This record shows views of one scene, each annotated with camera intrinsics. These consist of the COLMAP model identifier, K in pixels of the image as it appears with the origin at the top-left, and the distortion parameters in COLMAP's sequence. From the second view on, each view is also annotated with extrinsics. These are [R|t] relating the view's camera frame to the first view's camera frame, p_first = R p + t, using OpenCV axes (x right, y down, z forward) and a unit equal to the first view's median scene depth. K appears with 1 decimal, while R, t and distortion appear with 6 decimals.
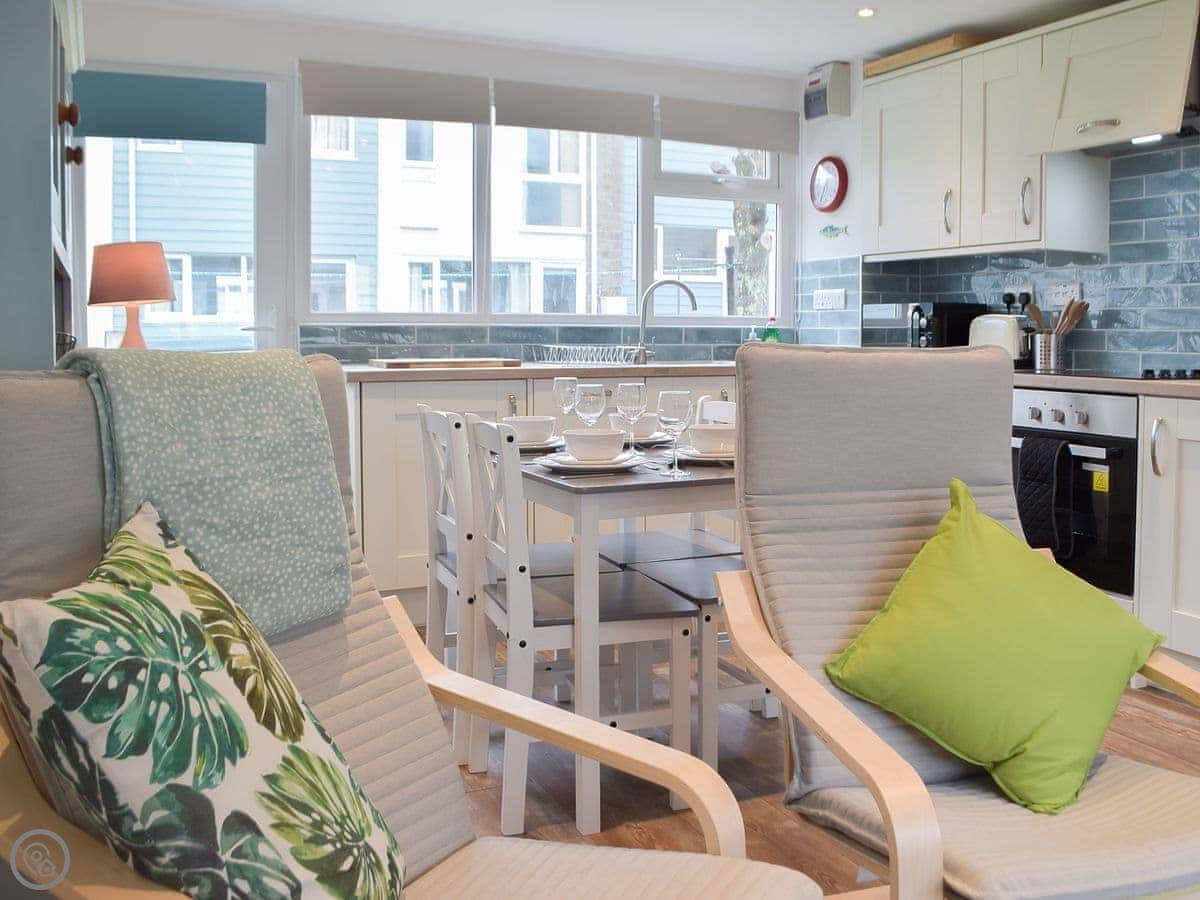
lens RADIAL K [[1088.4, 0, 601.3], [0, 1088.4, 354.8], [0, 0, 1]] dist [-0.123227, 0.116251]
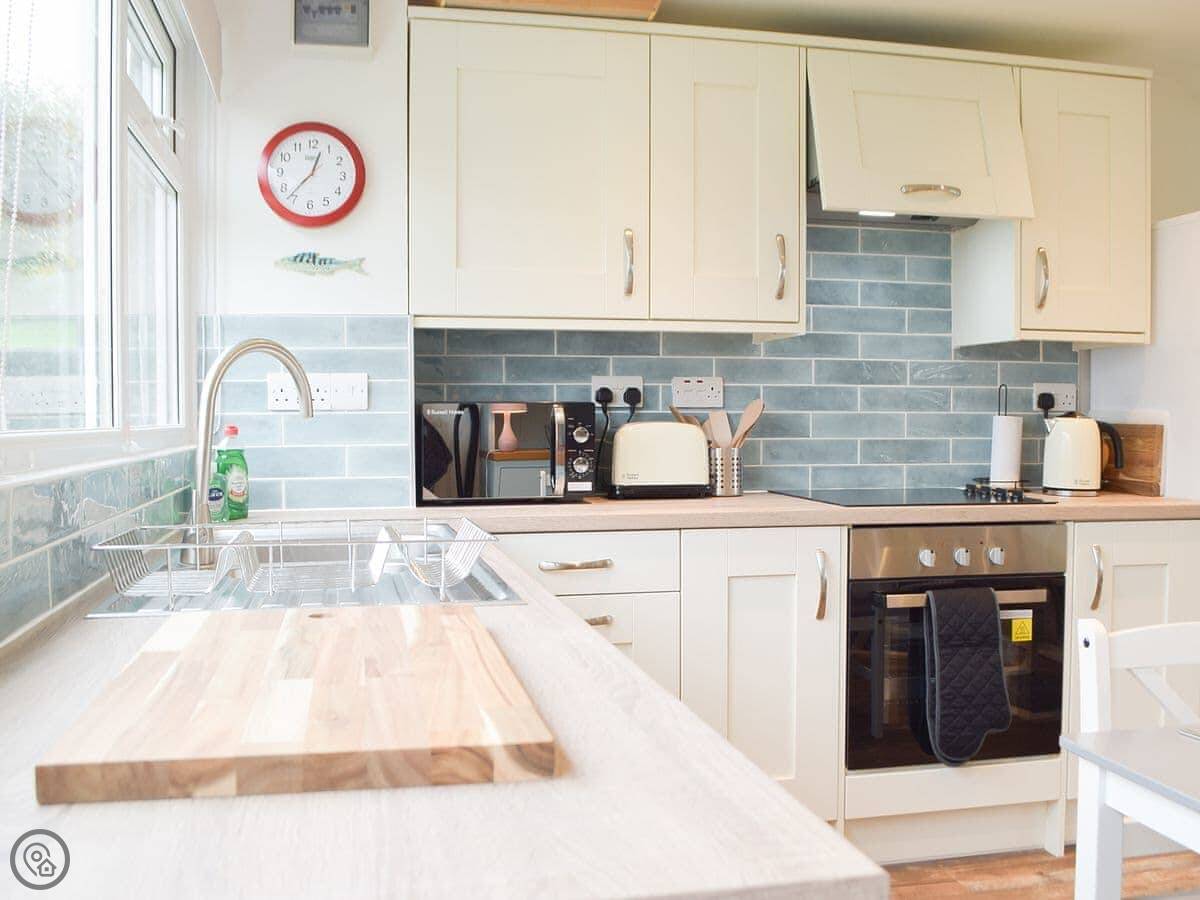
lens RADIAL K [[1106.1, 0, 600.0], [0, 1106.1, 450.0], [0, 0, 1]] dist [-0.049001, -0.001712]
pose [[0.236057, -0.048006, 0.970553, -0.355469], [0.021193, 0.998796, 0.044248, -0.054129], [-0.971508, 0.010124, 0.236790, 0.921283]]
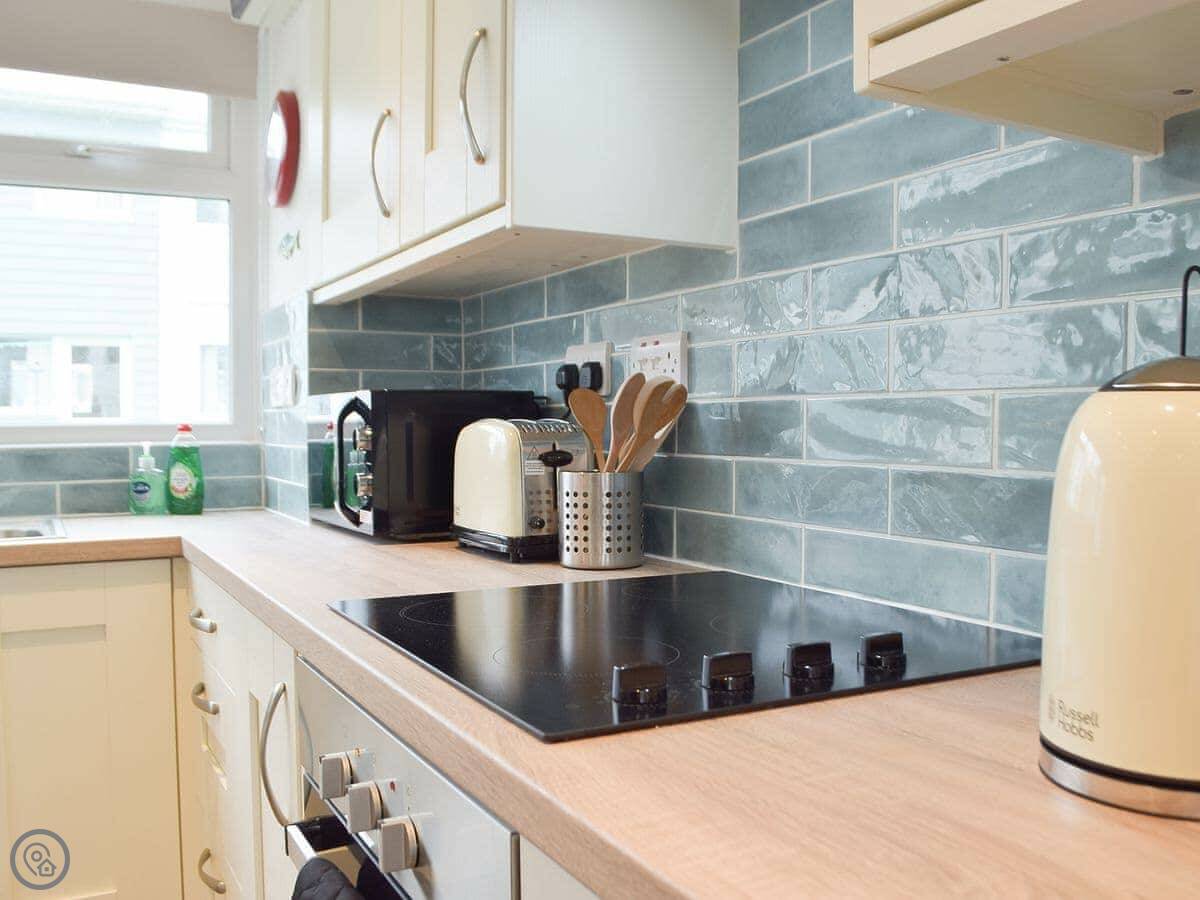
lens RADIAL K [[1106.1, 0, 600.0], [0, 1106.1, 450.0], [0, 0, 1]] dist [-0.049001, -0.001712]
pose [[0.998948, -0.015830, 0.043038, 0.412958], [0.015575, 0.999859, 0.006244, -0.029384], [-0.043131, -0.005567, 0.999054, 0.626247]]
